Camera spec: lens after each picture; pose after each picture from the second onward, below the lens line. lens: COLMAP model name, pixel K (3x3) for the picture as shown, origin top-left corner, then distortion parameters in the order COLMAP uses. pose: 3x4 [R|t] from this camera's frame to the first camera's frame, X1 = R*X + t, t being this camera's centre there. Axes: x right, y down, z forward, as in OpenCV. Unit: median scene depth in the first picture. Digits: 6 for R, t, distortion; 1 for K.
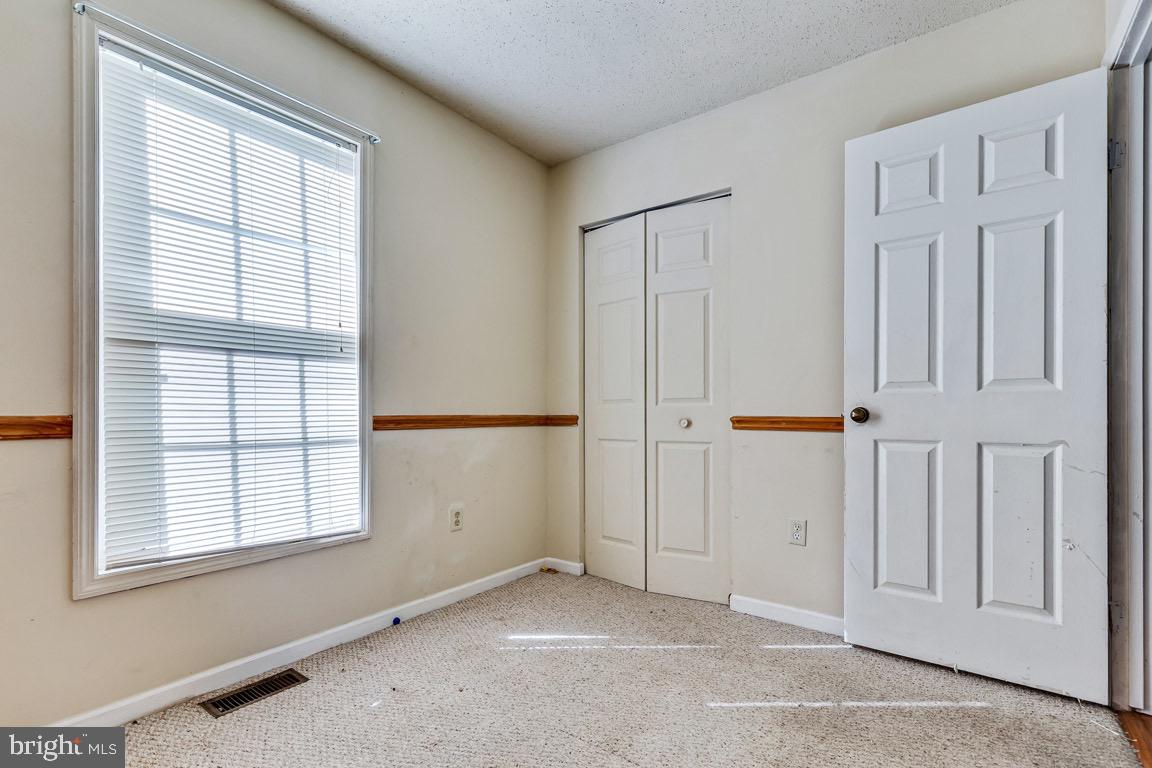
lens RADIAL K [[529.7, 0, 577.0], [0, 529.7, 408.6], [0, 0, 1]] dist [0.010043, 0.000278]
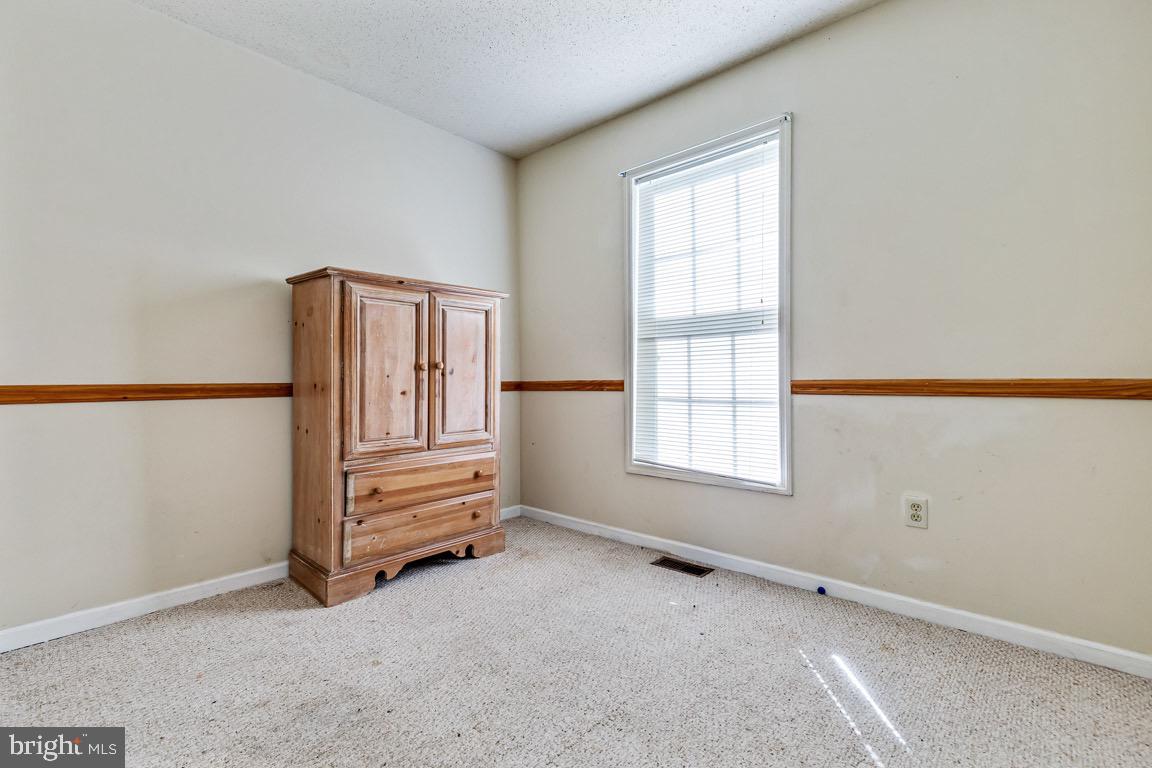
lens RADIAL K [[522.5, 0, 574.5], [0, 522.5, 376.9], [0, 0, 1]] dist [0.002006, 0.000080]
pose [[-0.100135, -0.000914, -0.994973, 0.750589], [0.017081, 0.999851, -0.002638, 0.002902], [0.994827, -0.017259, -0.100104, 0.739777]]
